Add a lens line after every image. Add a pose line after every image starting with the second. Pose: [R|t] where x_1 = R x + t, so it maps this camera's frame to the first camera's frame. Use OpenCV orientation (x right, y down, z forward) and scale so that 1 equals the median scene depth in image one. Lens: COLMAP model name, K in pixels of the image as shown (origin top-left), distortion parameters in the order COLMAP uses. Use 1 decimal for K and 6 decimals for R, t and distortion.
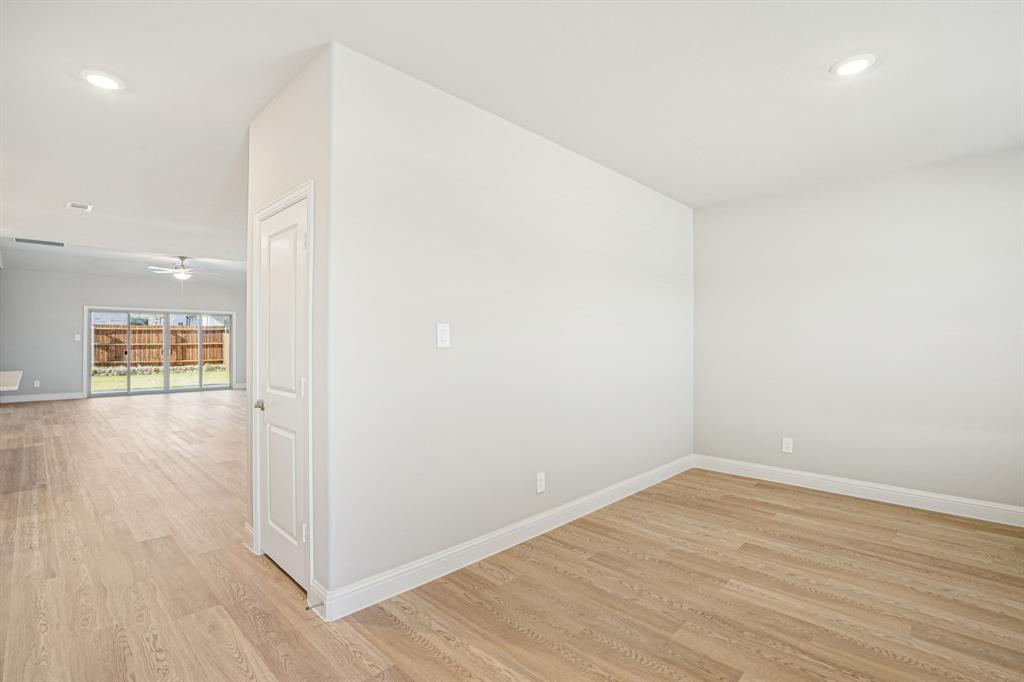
lens RADIAL K [[484.7, 0, 529.8], [0, 484.7, 344.3], [0, 0, 1]] dist [-0.040878, 0.014481]
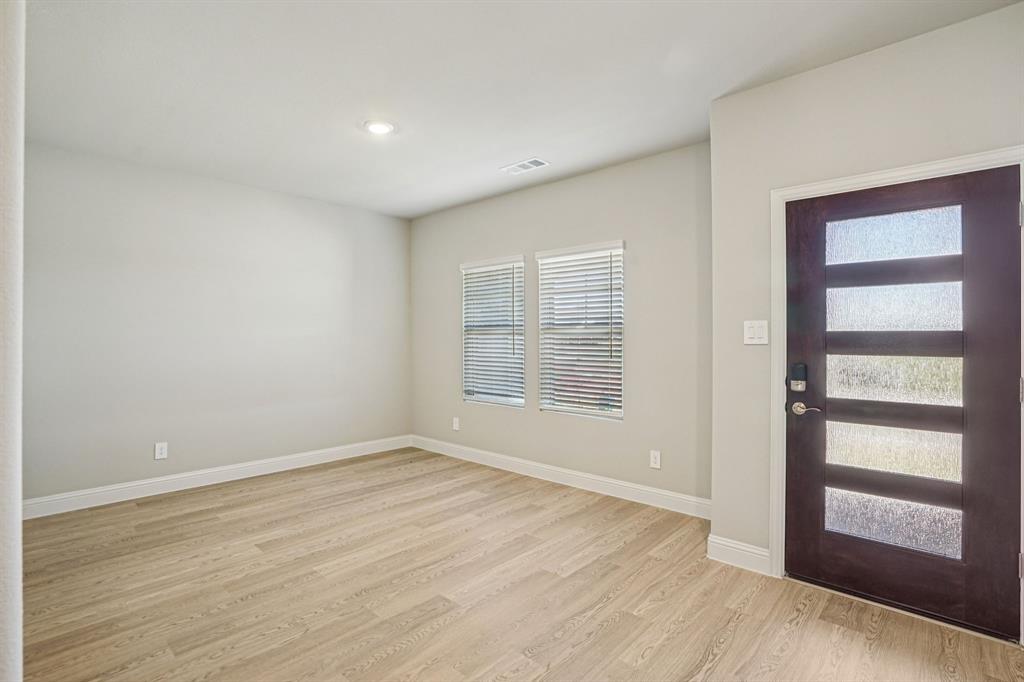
lens RADIAL K [[484.7, 0, 512.9], [0, 484.7, 333.9], [0, 0, 1]] dist [-0.040878, 0.014481]
pose [[-0.004755, 0.003180, 0.999984, -0.511206], [0.004745, 0.999984, -0.003158, -0.001710], [-0.999977, 0.004730, -0.004771, 0.491371]]
